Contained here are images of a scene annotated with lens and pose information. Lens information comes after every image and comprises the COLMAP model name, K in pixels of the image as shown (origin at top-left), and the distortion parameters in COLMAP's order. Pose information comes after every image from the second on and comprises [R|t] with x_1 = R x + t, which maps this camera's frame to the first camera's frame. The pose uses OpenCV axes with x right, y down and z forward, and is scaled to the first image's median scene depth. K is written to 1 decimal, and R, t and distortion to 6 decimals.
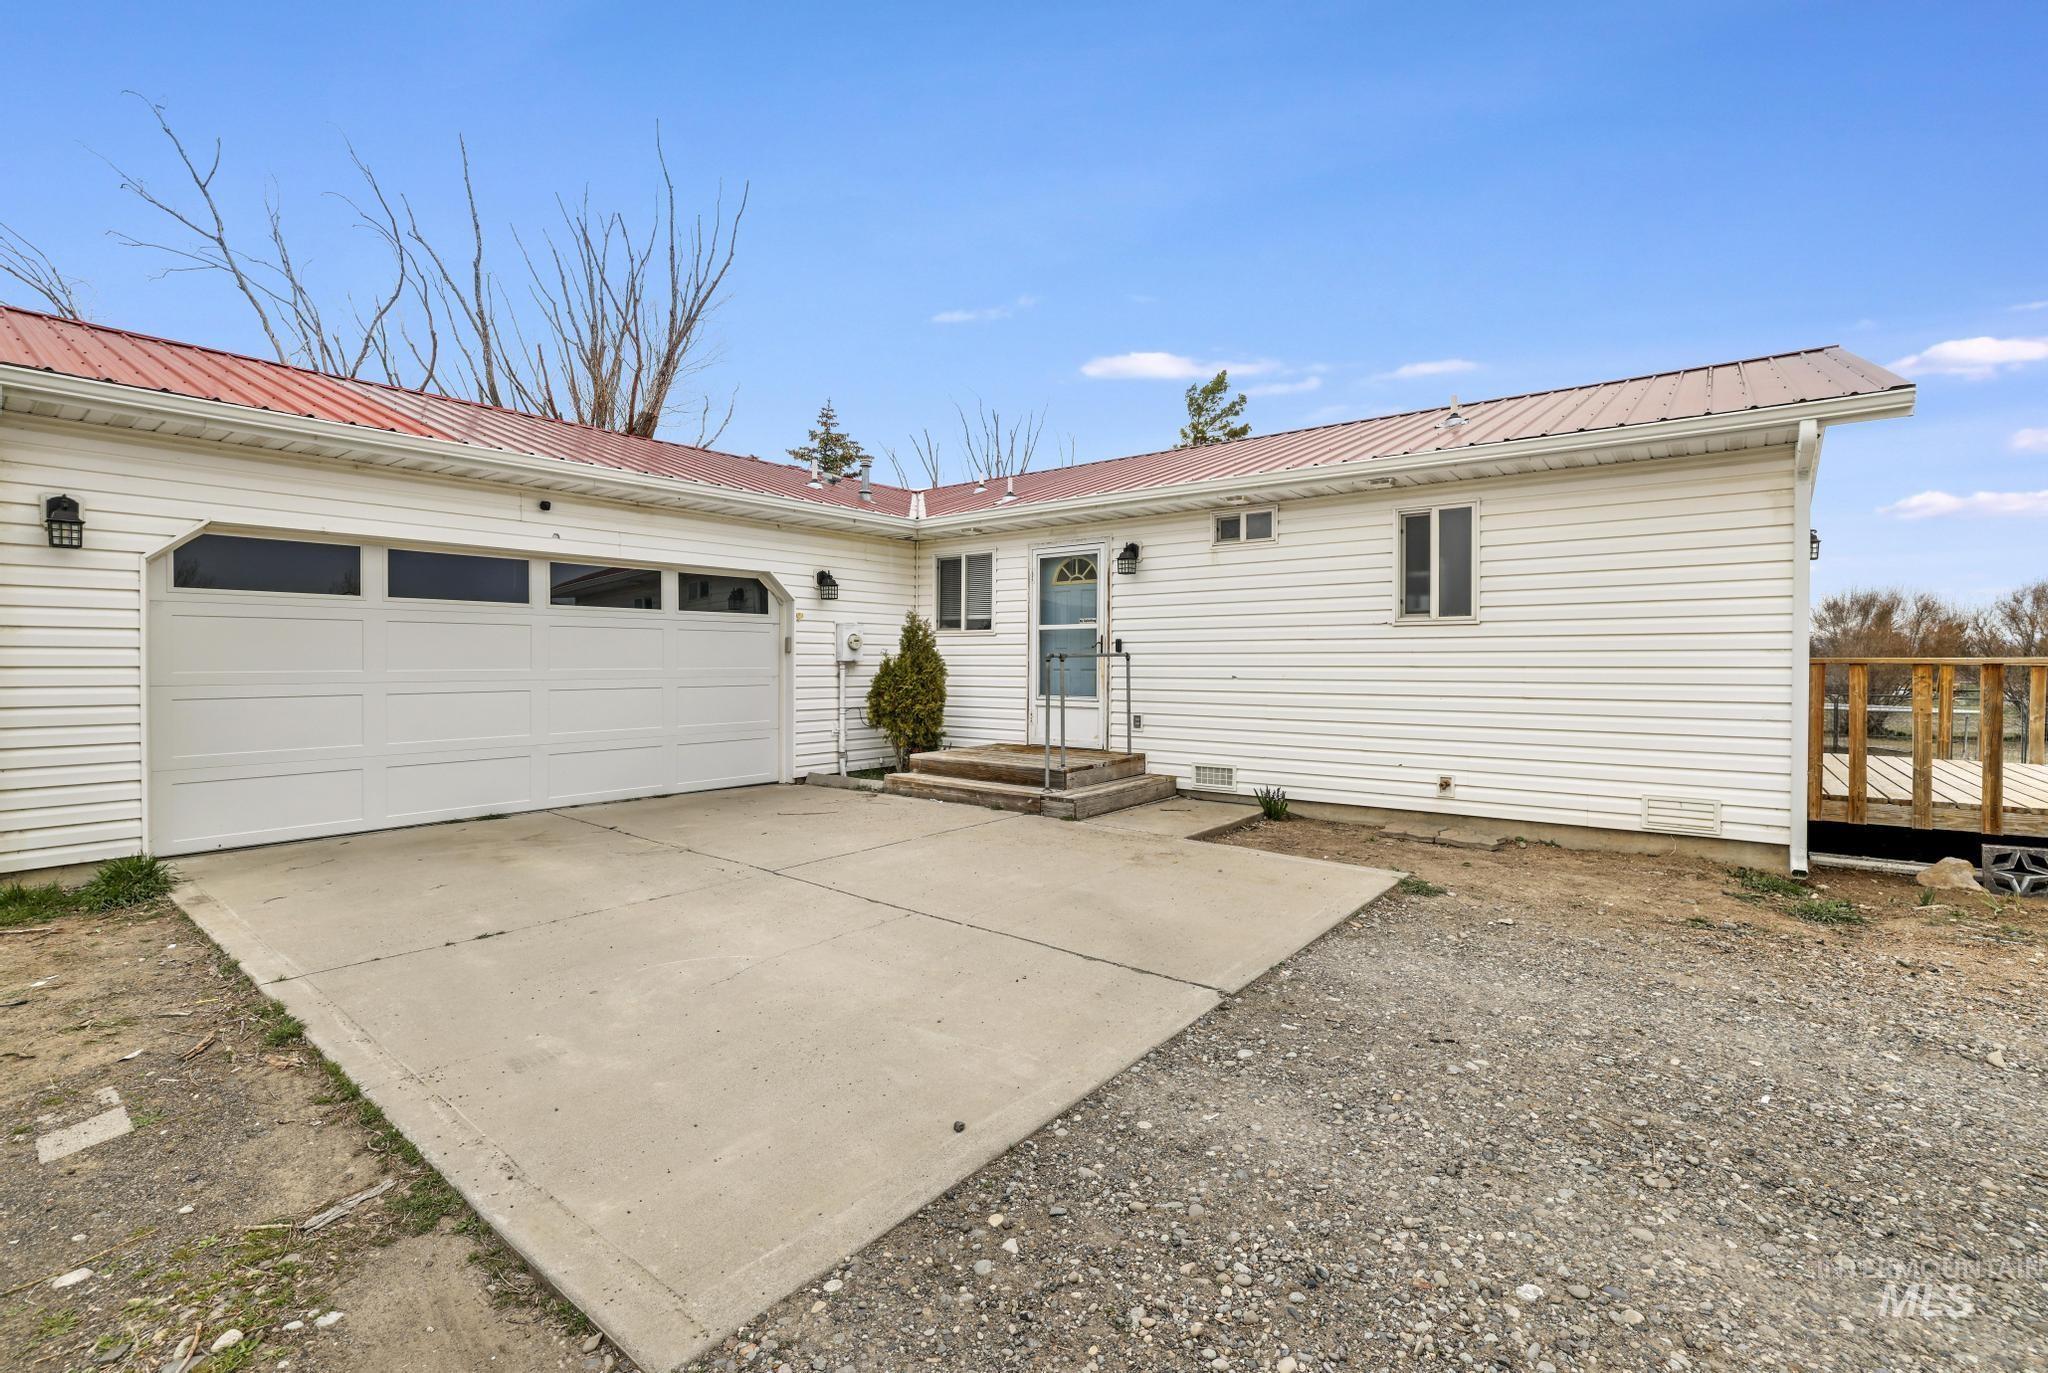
lens RADIAL K [[906.1, 0, 1024.0], [0, 906.1, 686.5], [0, 0, 1]] dist [-0.001786, -0.000125]
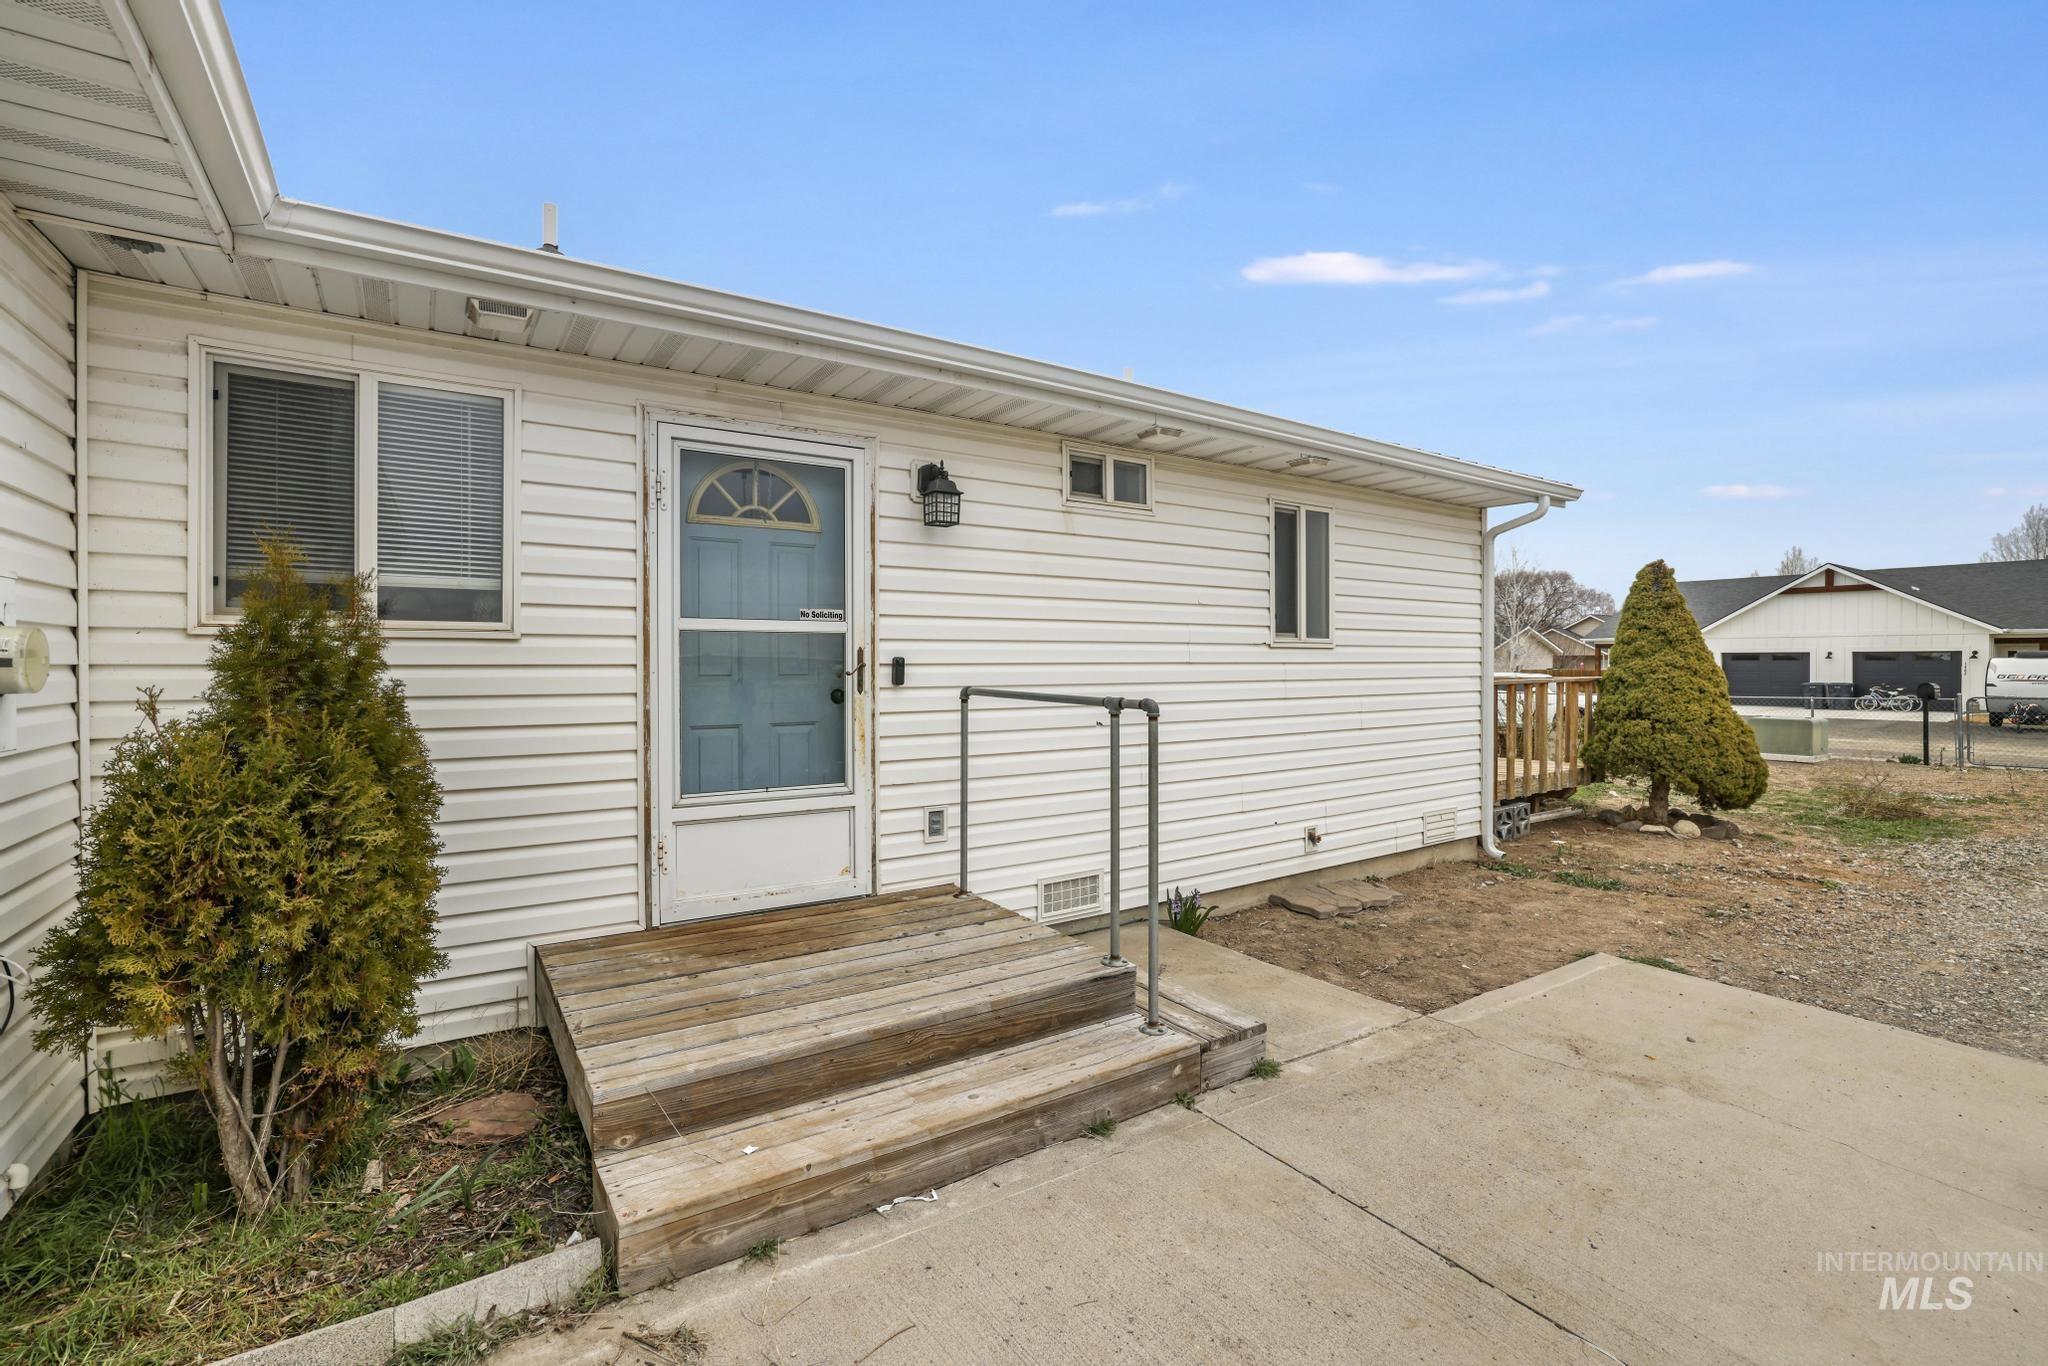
lens RADIAL K [[885.6, 0, 1024.0], [0, 885.6, 683.0], [0, 0, 1]] dist [-0.023136, 0.000004]
pose [[0.327940, -0.016475, 0.944555, -0.343446], [0.032010, 0.999468, 0.006319, -0.042722], [-0.944156, 0.028163, 0.328293, 0.851194]]
